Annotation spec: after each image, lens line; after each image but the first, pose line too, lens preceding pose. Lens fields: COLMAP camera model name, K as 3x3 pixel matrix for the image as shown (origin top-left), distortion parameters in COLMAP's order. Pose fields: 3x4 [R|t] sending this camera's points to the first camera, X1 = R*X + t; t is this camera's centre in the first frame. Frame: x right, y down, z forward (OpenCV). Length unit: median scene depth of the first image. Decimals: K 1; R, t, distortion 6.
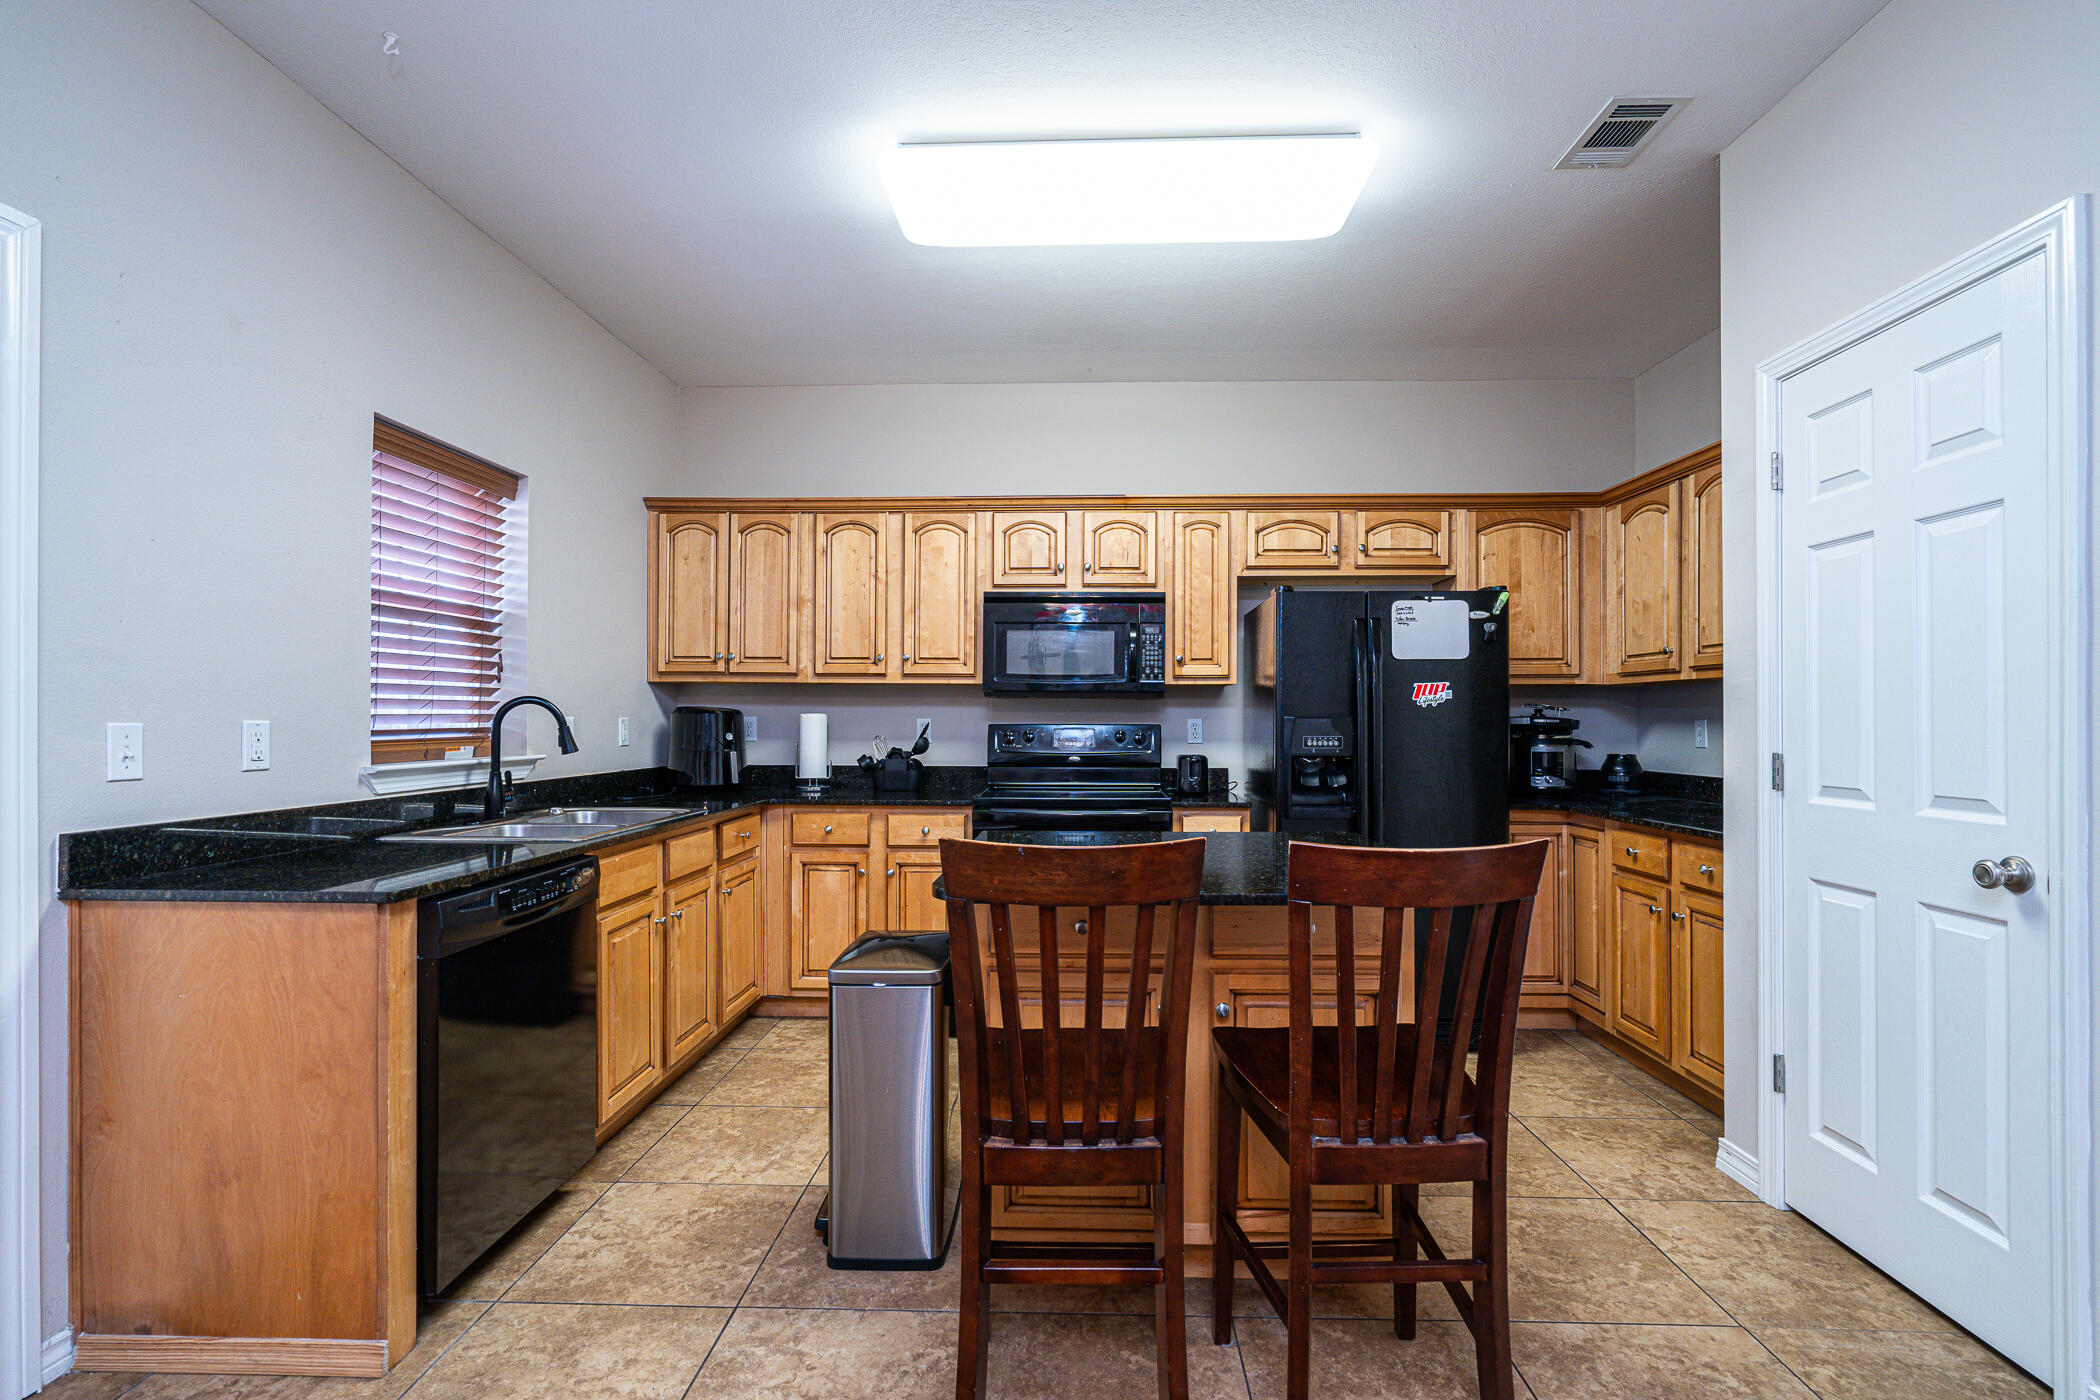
lens RADIAL K [[945.2, 0, 1042.2], [0, 945.2, 709.2], [0, 0, 1]] dist [-0.003073, 0.000036]
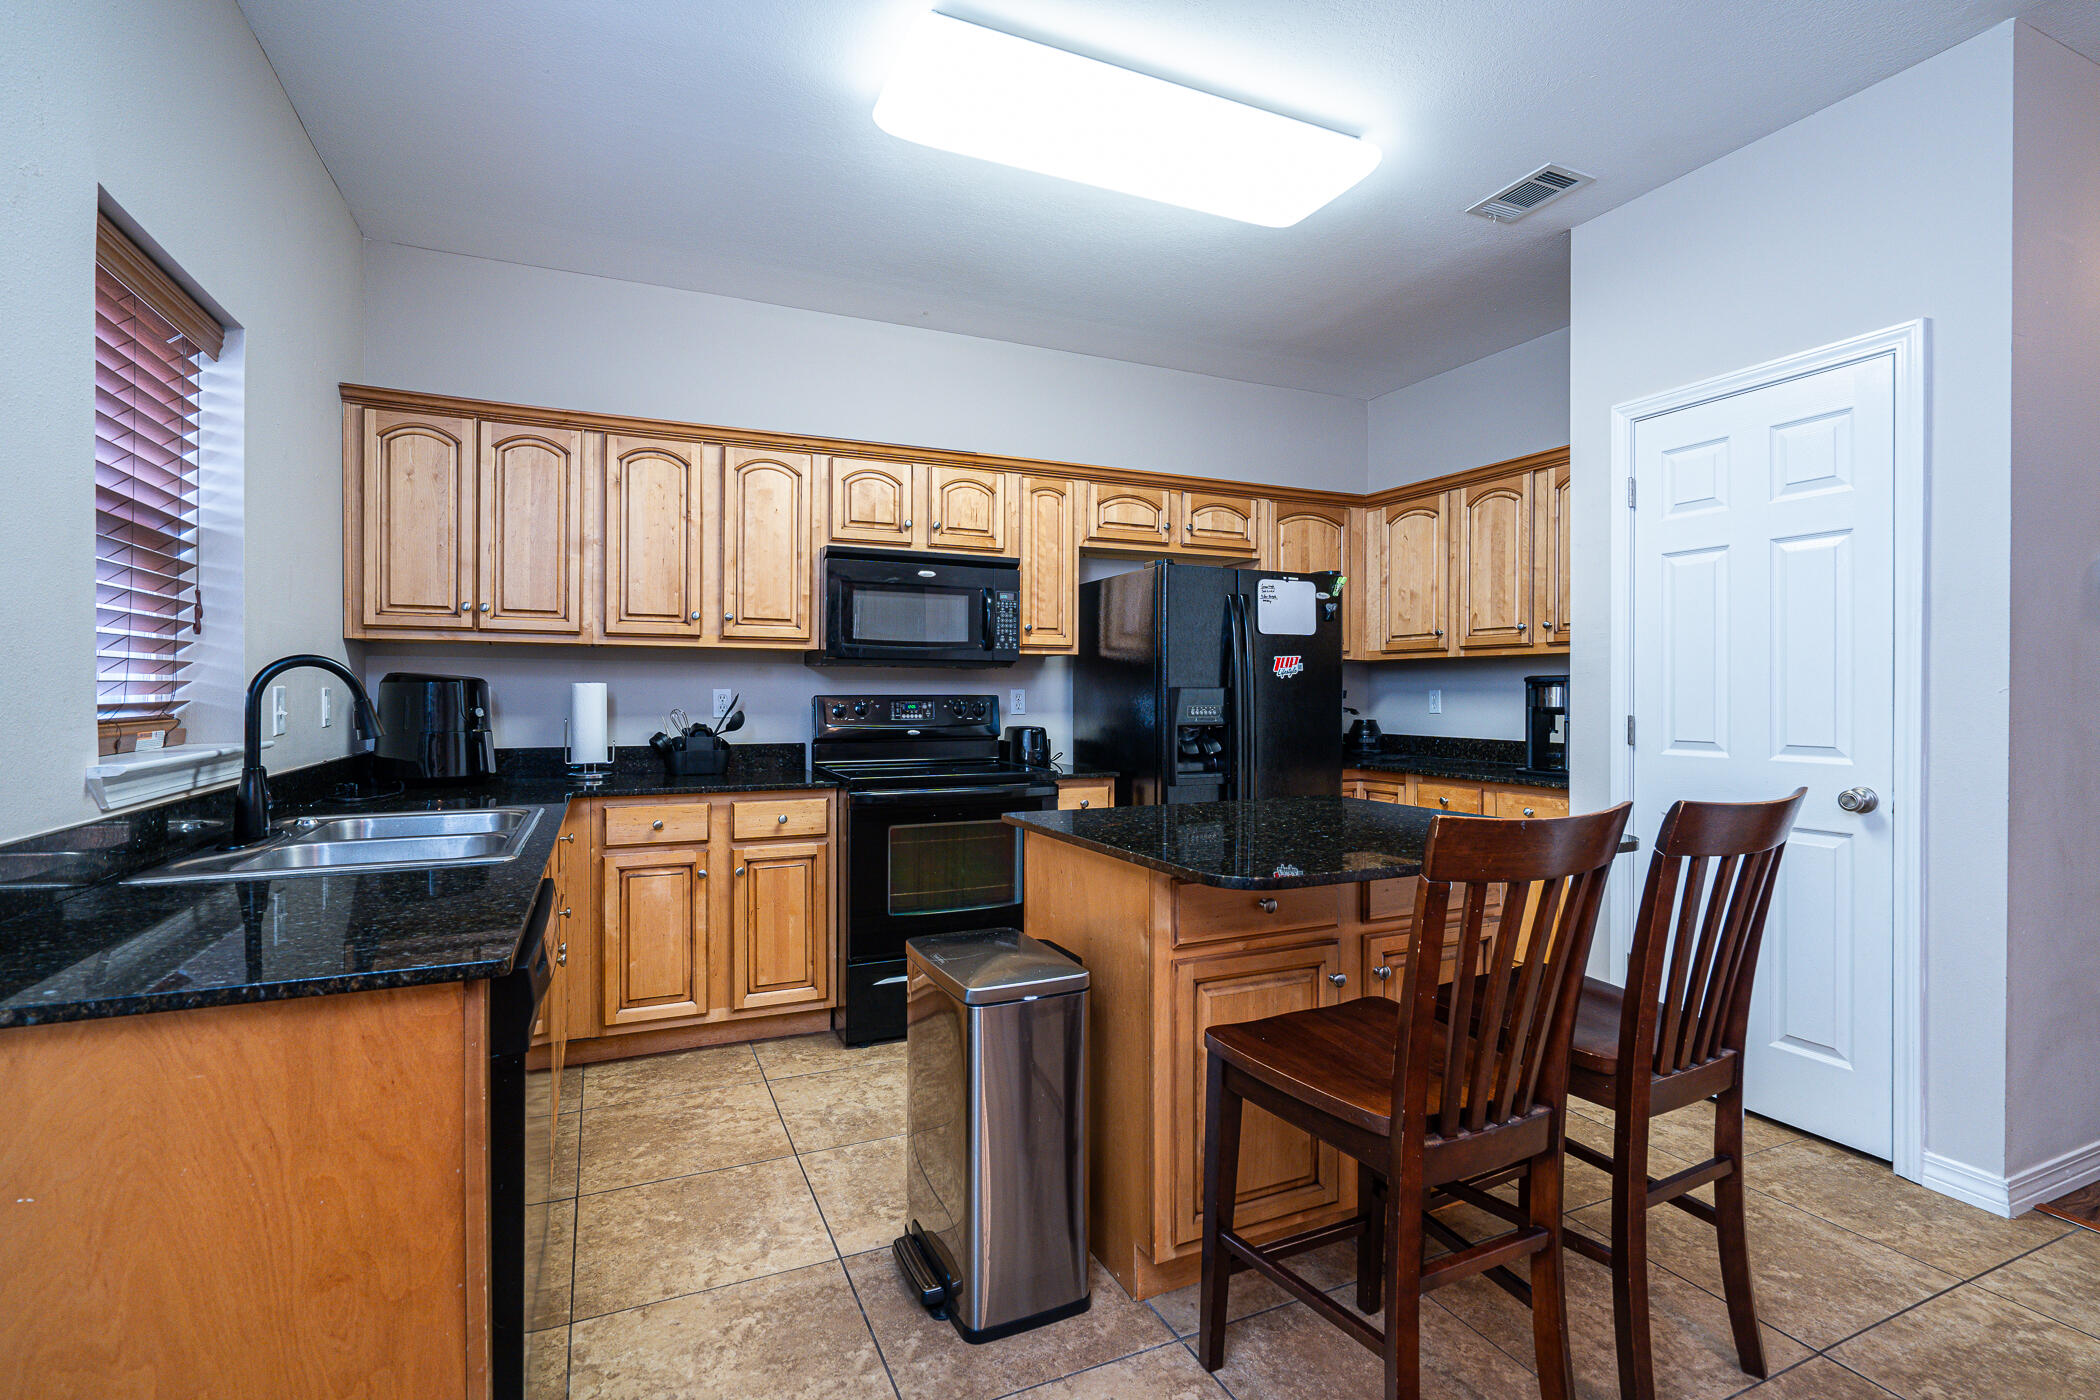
lens RADIAL K [[950.5, 0, 1052.9], [0, 950.5, 691.1], [0, 0, 1]] dist [-0.003082, -0.000197]
pose [[0.897742, -0.000485, 0.440522, -0.267324], [-0.004186, 0.999945, 0.009631, 0.002644], [-0.440503, -0.010490, 0.897690, 0.111282]]
